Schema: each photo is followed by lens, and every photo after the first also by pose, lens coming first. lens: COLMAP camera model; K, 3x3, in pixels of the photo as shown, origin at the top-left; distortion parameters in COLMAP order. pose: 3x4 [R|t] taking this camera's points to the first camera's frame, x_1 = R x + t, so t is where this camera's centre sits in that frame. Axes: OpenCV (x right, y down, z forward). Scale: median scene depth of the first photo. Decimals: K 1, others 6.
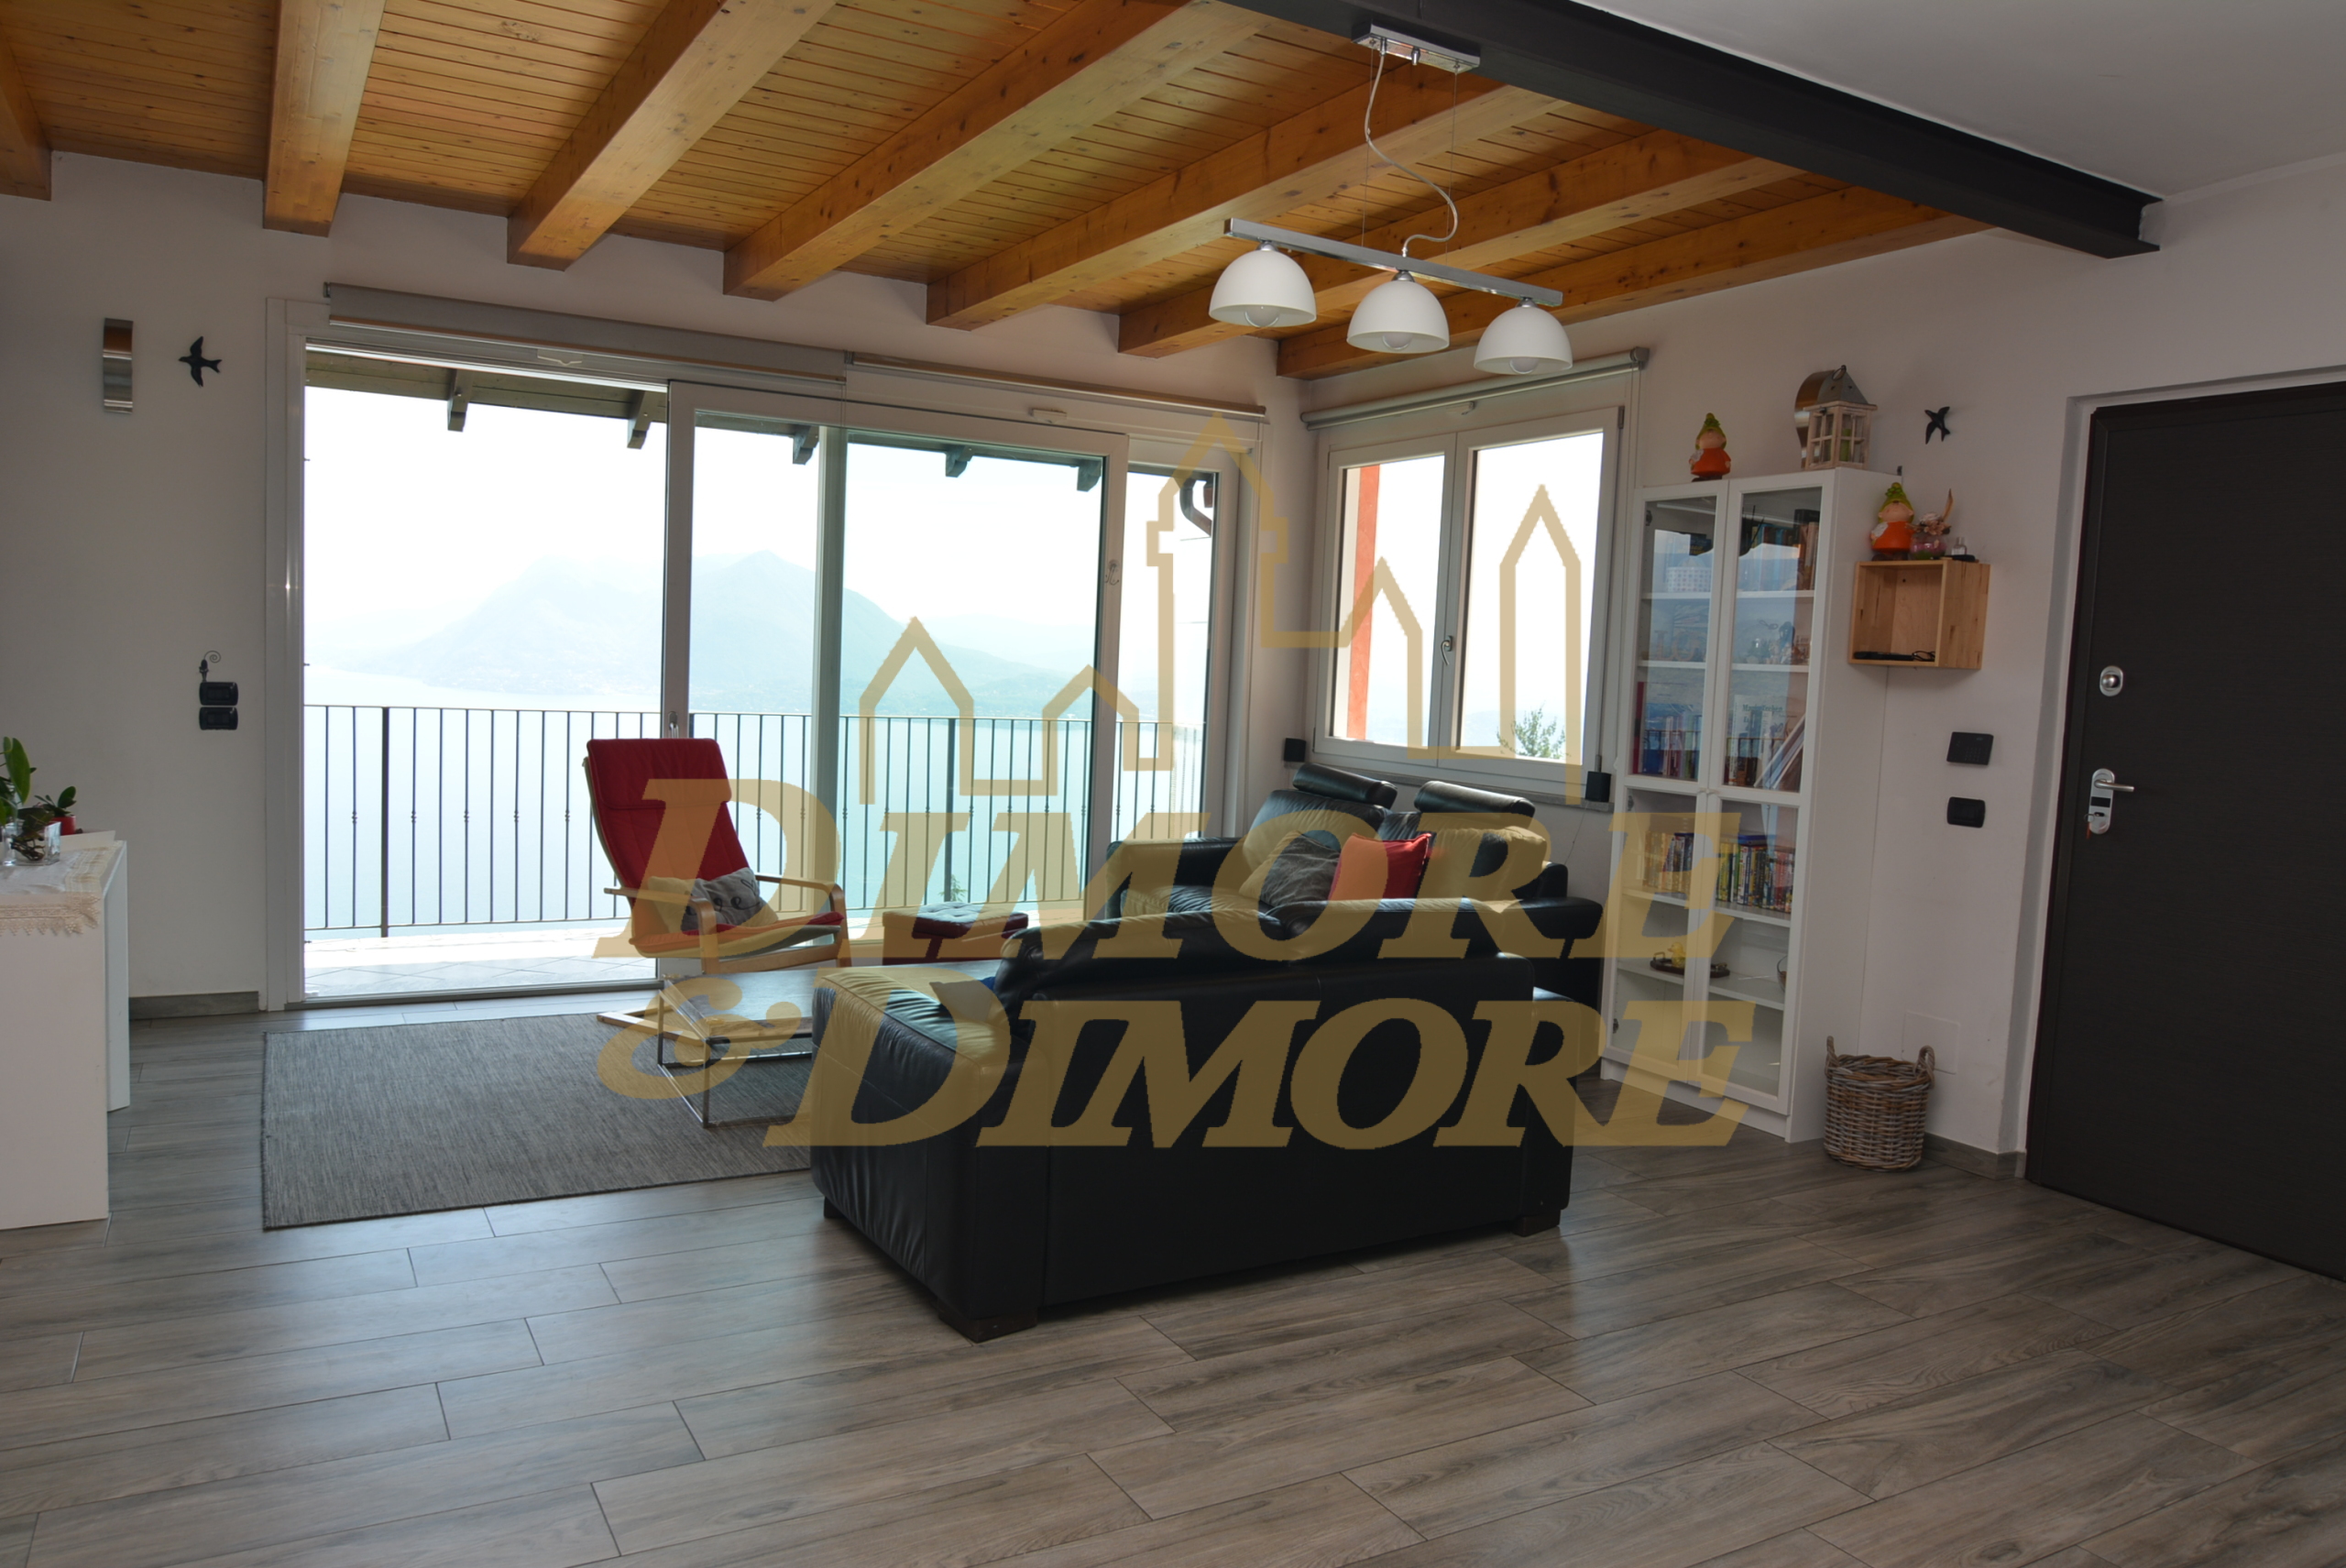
lens RADIAL K [[1627.9, 0, 1165.3], [0, 1627.9, 775.4], [0, 0, 1]] dist [-0.029729, 0.008133]
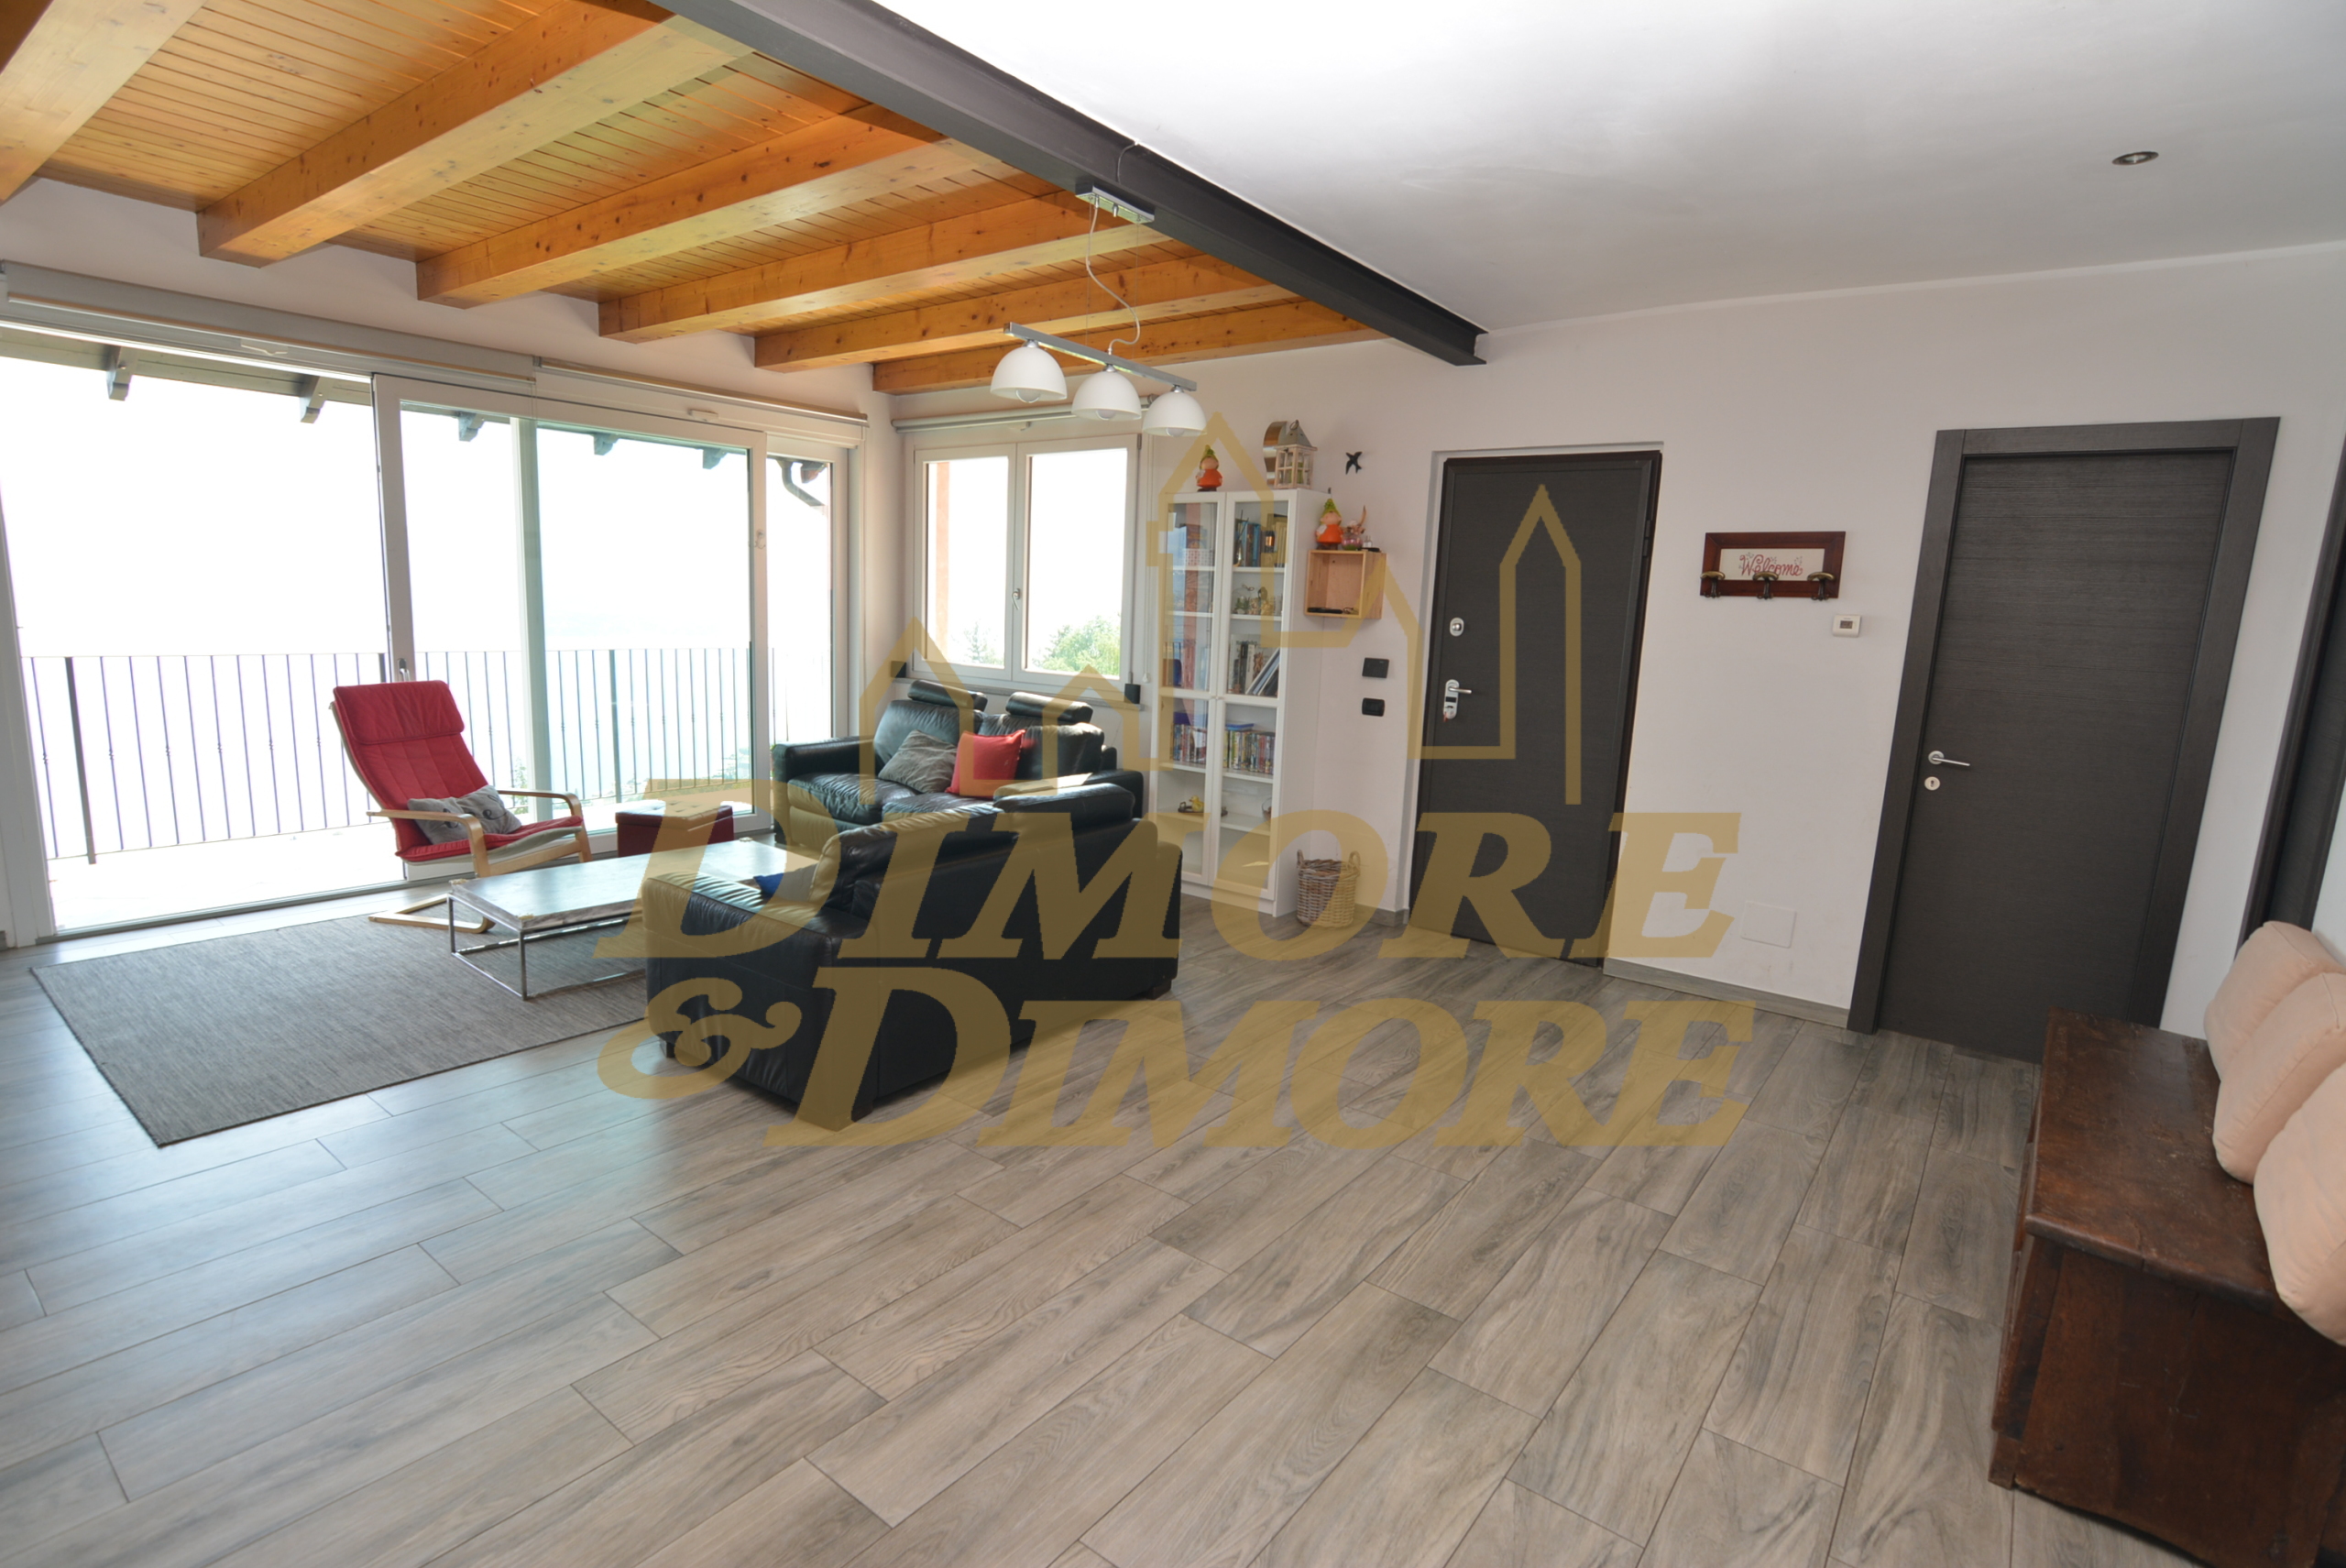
lens RADIAL K [[1151.8, 0, 1159.6], [0, 1151.8, 781.4], [0, 0, 1]] dist [-0.016629, 0.004444]
pose [[0.924832, -0.065902, 0.374624, -0.136208], [0.026655, 0.993684, 0.109000, -0.033144], [-0.379442, -0.090821, 0.920747, 0.005090]]
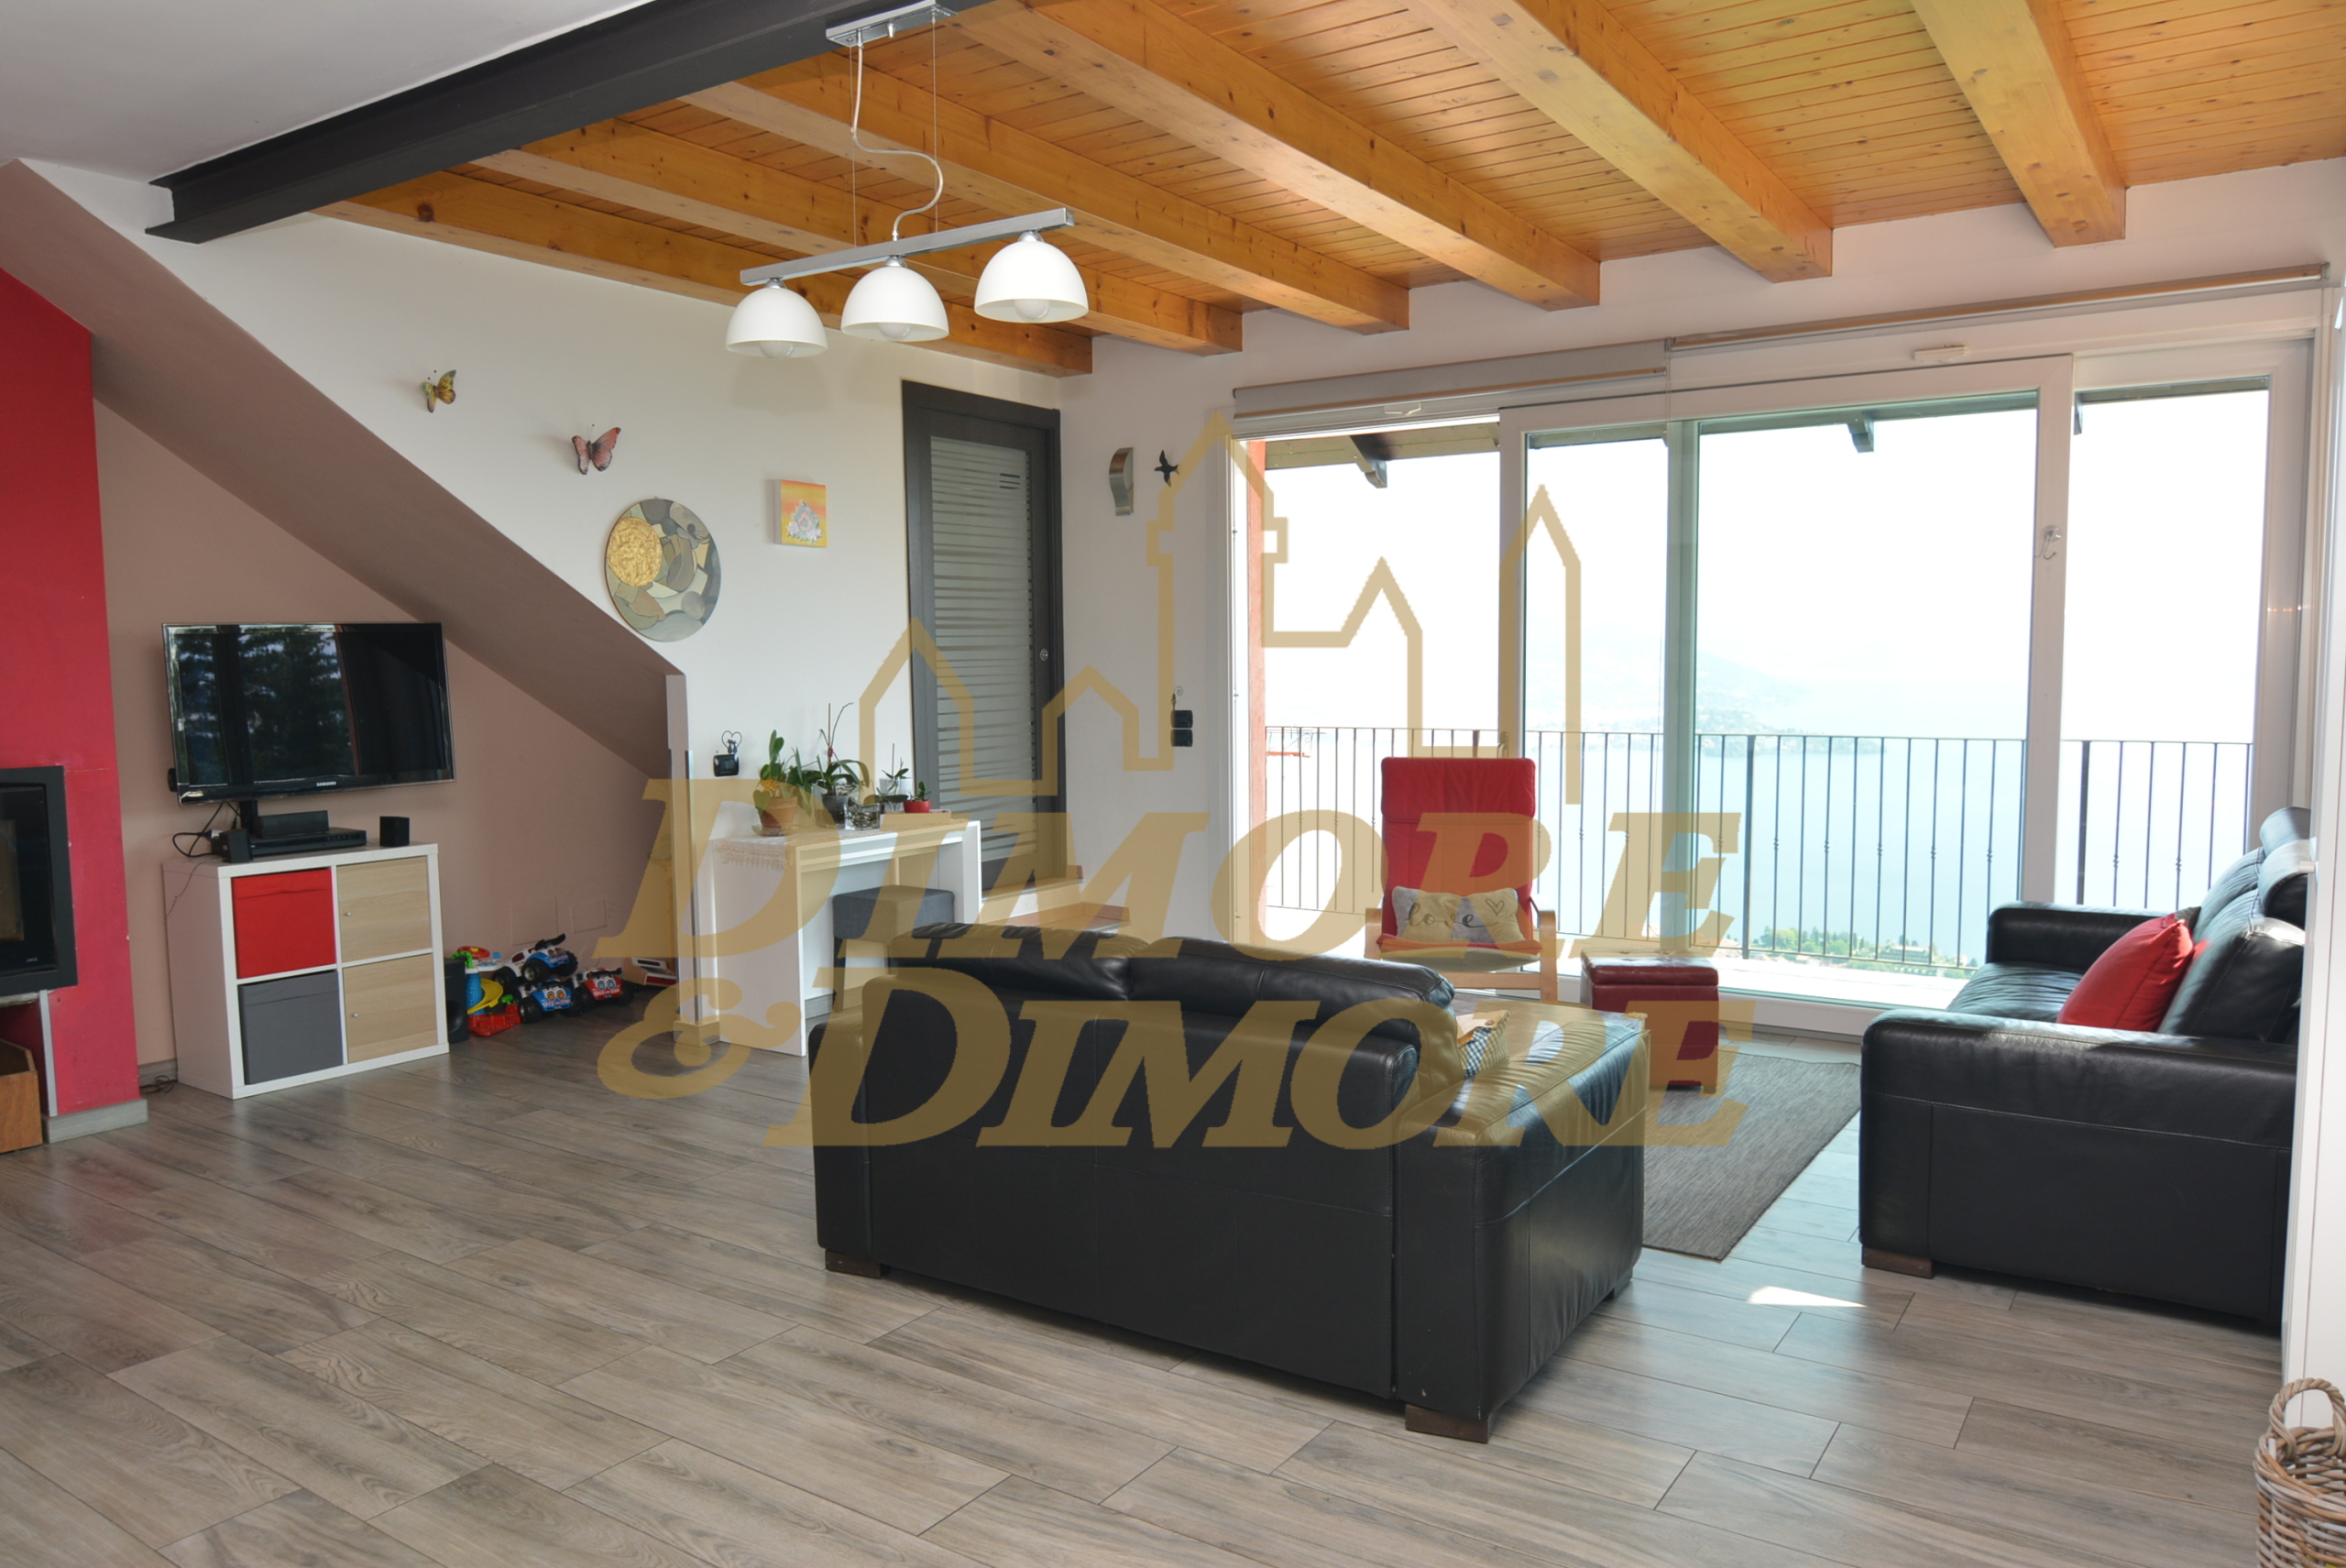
lens RADIAL K [[1627.9, 0, 1159.2], [0, 1627.9, 801.2], [0, 0, 1]] dist [-0.029729, 0.008133]
pose [[0.434686, 0.033591, -0.899955, 0.661977], [-0.034918, 0.999181, 0.020429, -0.011425], [0.899905, 0.022545, 0.435503, 0.453609]]
